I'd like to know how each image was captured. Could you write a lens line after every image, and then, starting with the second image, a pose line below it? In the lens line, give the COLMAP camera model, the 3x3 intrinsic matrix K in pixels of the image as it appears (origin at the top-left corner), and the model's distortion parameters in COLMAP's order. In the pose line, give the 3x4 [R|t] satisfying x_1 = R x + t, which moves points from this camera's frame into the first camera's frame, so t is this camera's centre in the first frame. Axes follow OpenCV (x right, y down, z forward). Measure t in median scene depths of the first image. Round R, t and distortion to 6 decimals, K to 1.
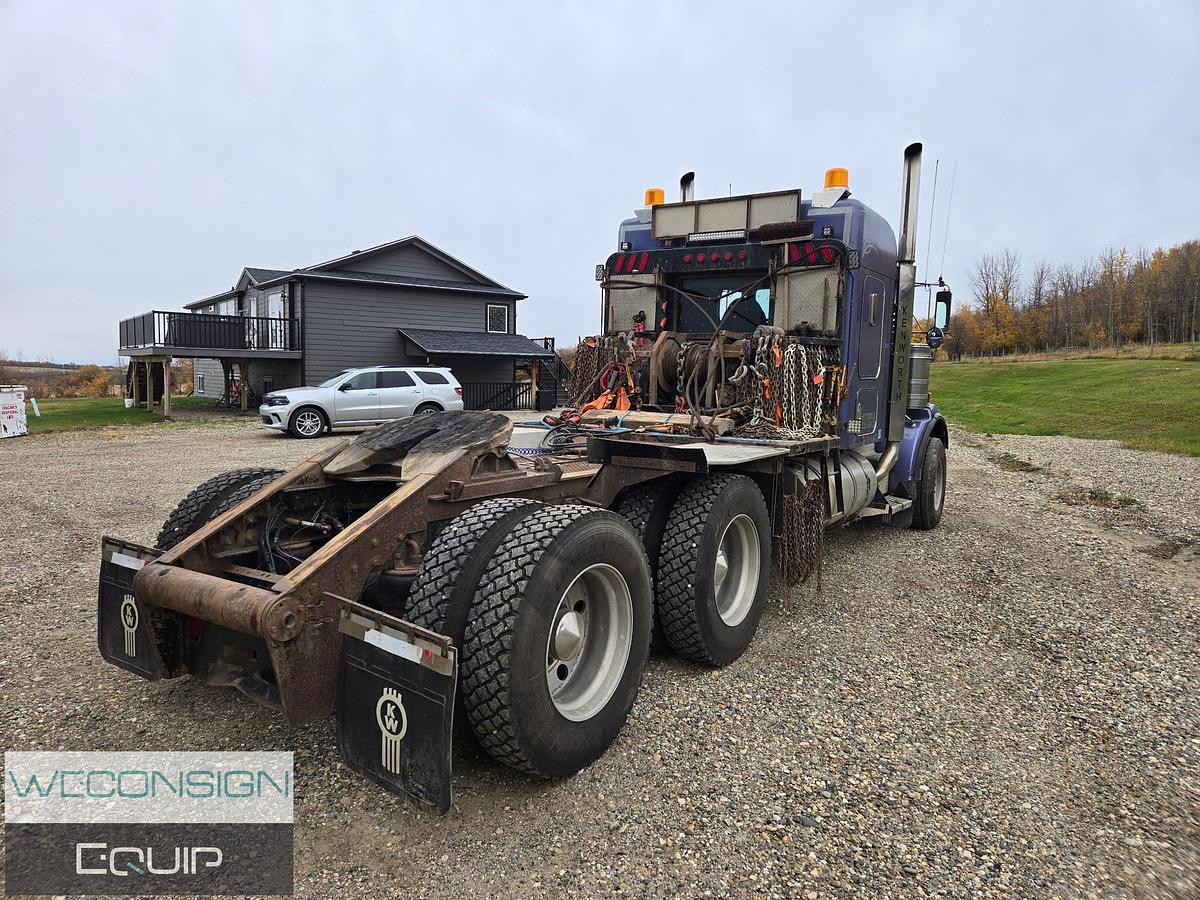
lens RADIAL K [[799.0, 0, 590.3], [0, 799.0, 423.4], [0, 0, 1]] dist [0.077684, -0.062128]
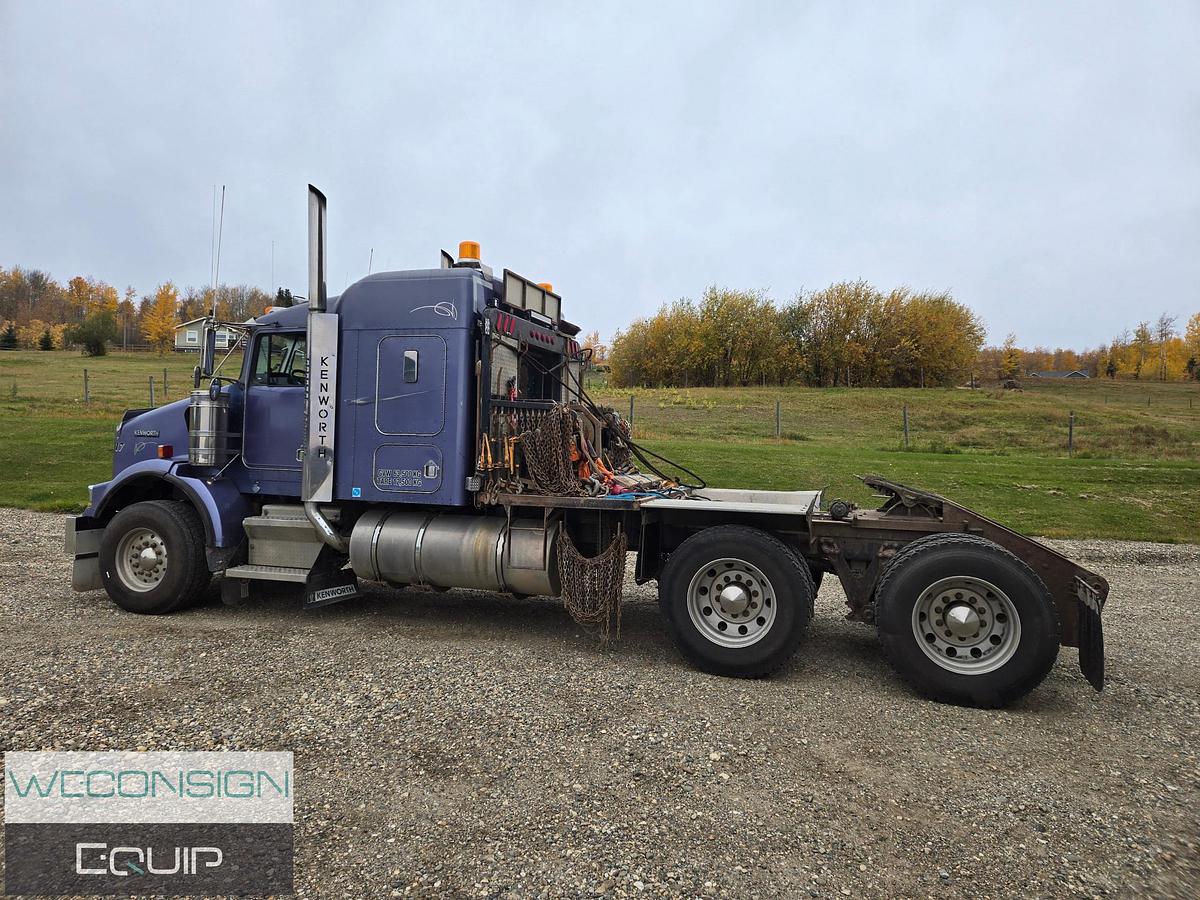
lens RADIAL K [[788.4, 0, 604.7], [0, 788.4, 428.1], [0, 0, 1]] dist [0.081614, -0.055794]
pose [[-0.280353, -0.015138, 0.959778, -0.976937], [0.033788, 0.999100, 0.025628, -0.108773], [-0.959302, 0.039614, -0.279589, 1.285288]]
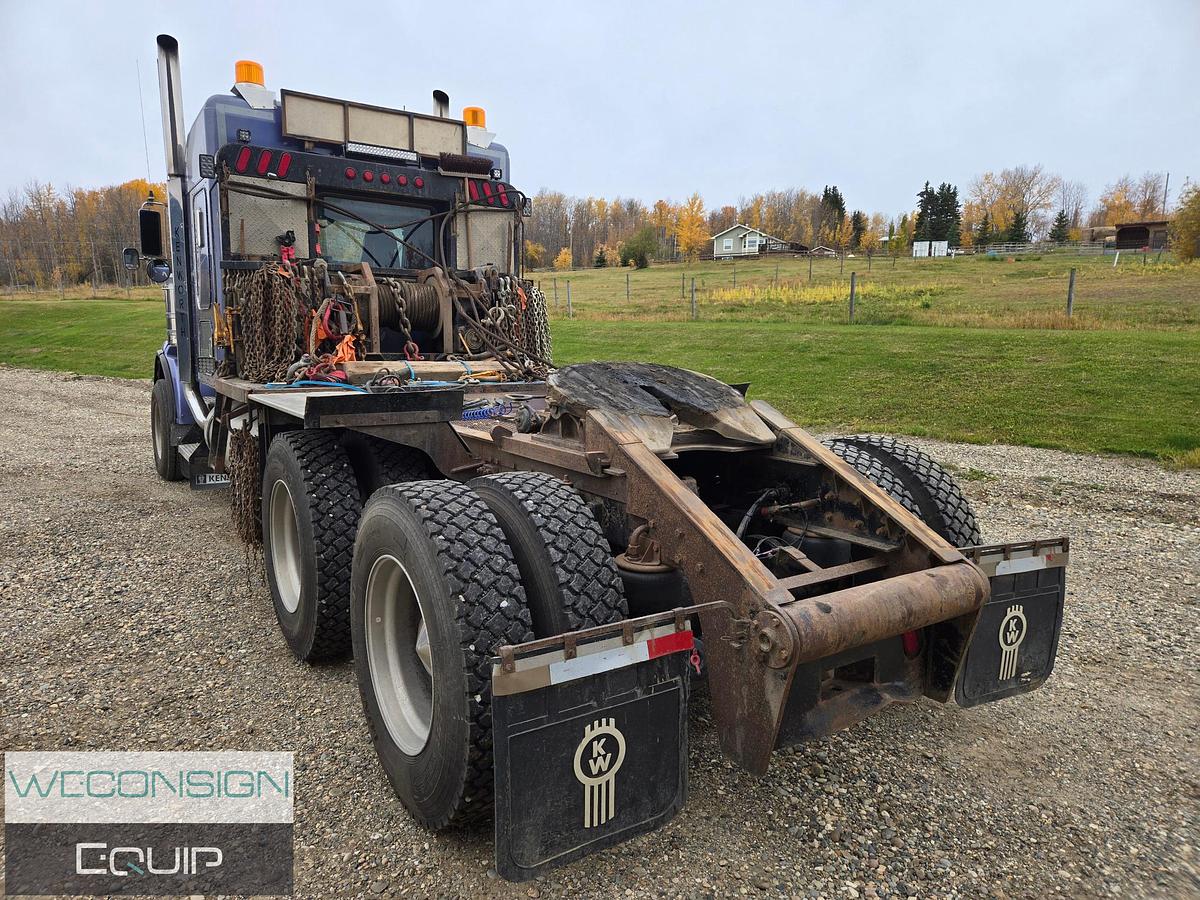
lens RADIAL K [[801.9, 0, 597.2], [0, 801.9, 451.0], [0, 0, 1]] dist [0.074850, -0.063075]
pose [[0.384698, -0.151319, 0.910555, -0.620081], [0.055732, 0.988479, 0.140723, -0.028229], [-0.921359, -0.003389, 0.388699, 0.471475]]
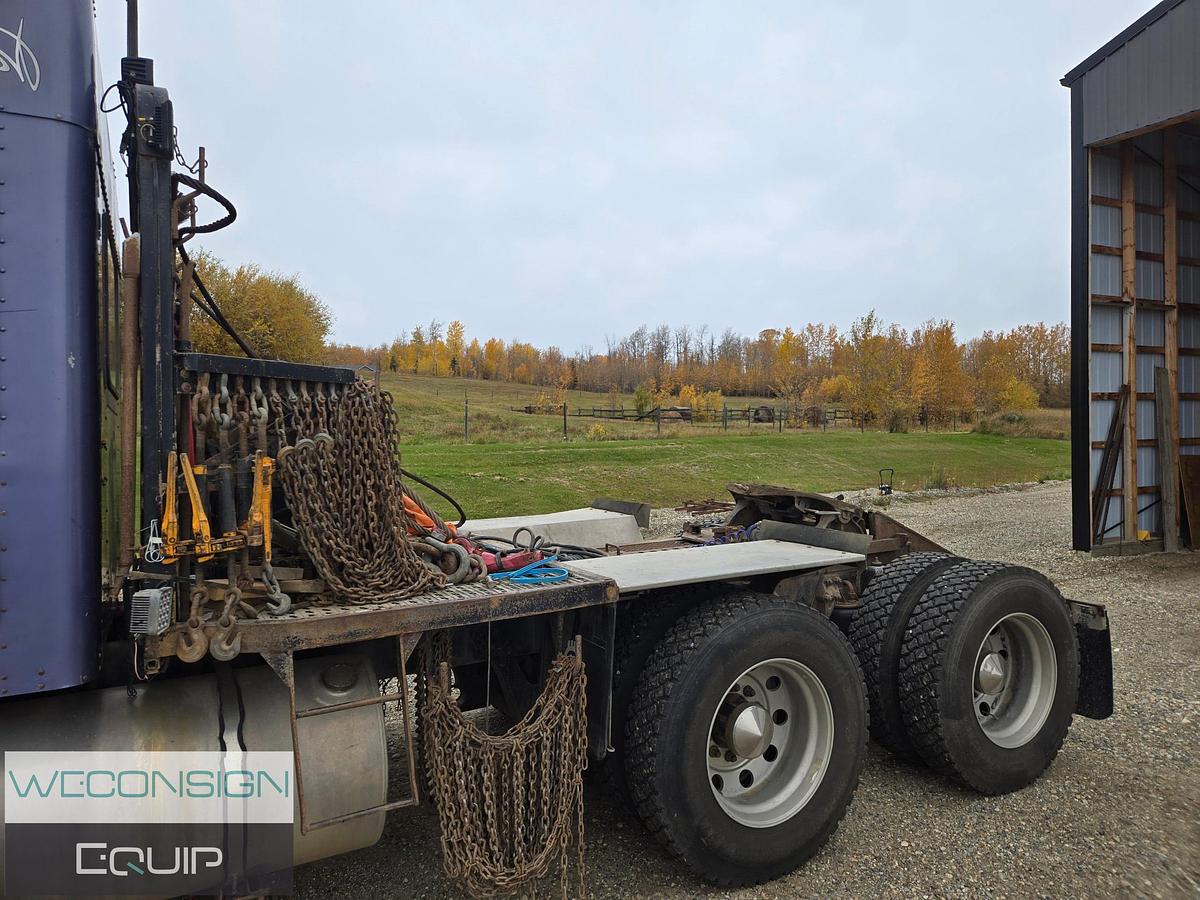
lens RADIAL K [[794.7, 0, 601.2], [0, 794.7, 434.1], [0, 0, 1]] dist [0.087815, -0.073958]
pose [[-0.893823, -0.008150, 0.448345, -0.299600], [0.026083, 0.997197, 0.070128, -0.108508], [-0.447660, 0.074376, -0.891105, 1.374934]]
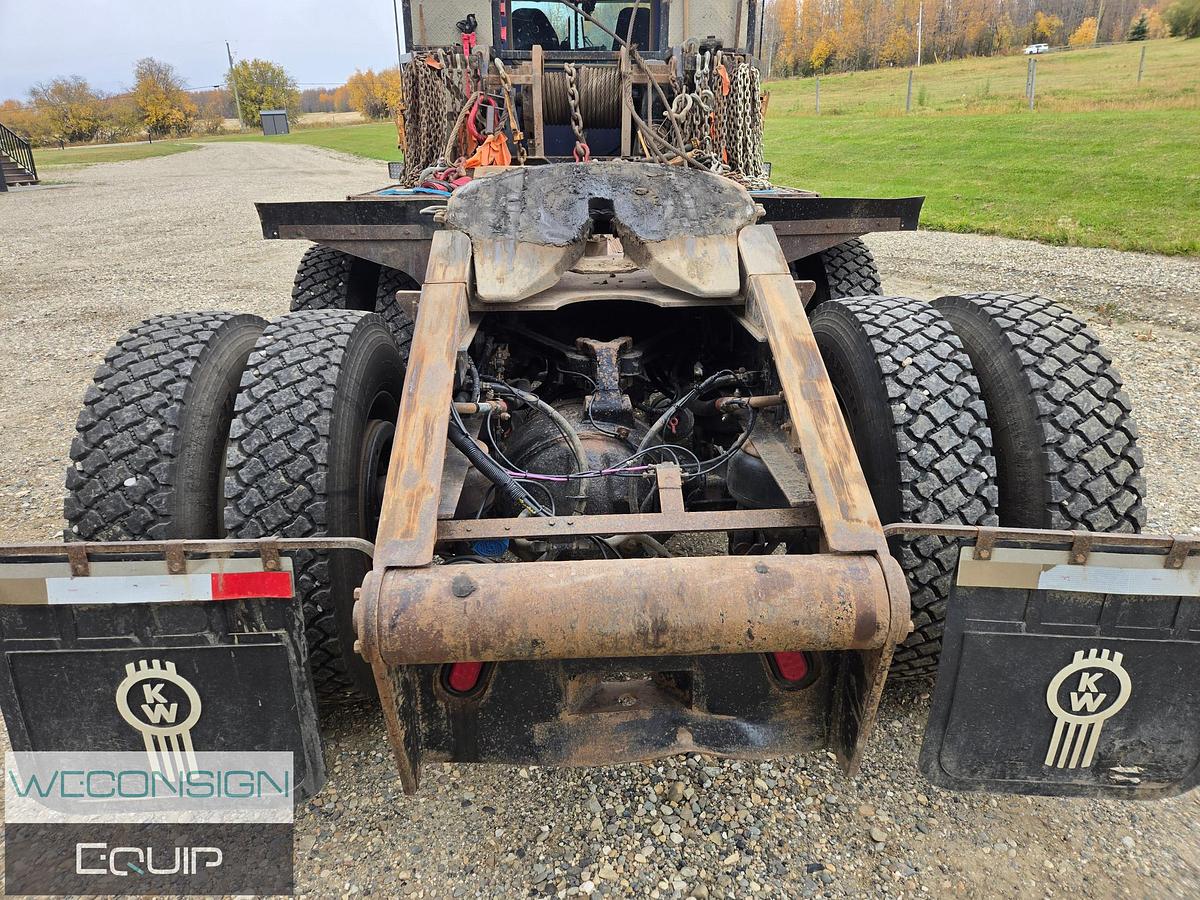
lens RADIAL K [[807.1, 0, 600.6], [0, 807.1, 431.3], [0, 0, 1]] dist [0.080294, -0.069769]
pose [[0.804595, -0.226560, 0.548905, -0.348375], [0.062313, 0.951467, 0.301376, -0.005225], [-0.590545, -0.208282, 0.779664, 0.339814]]
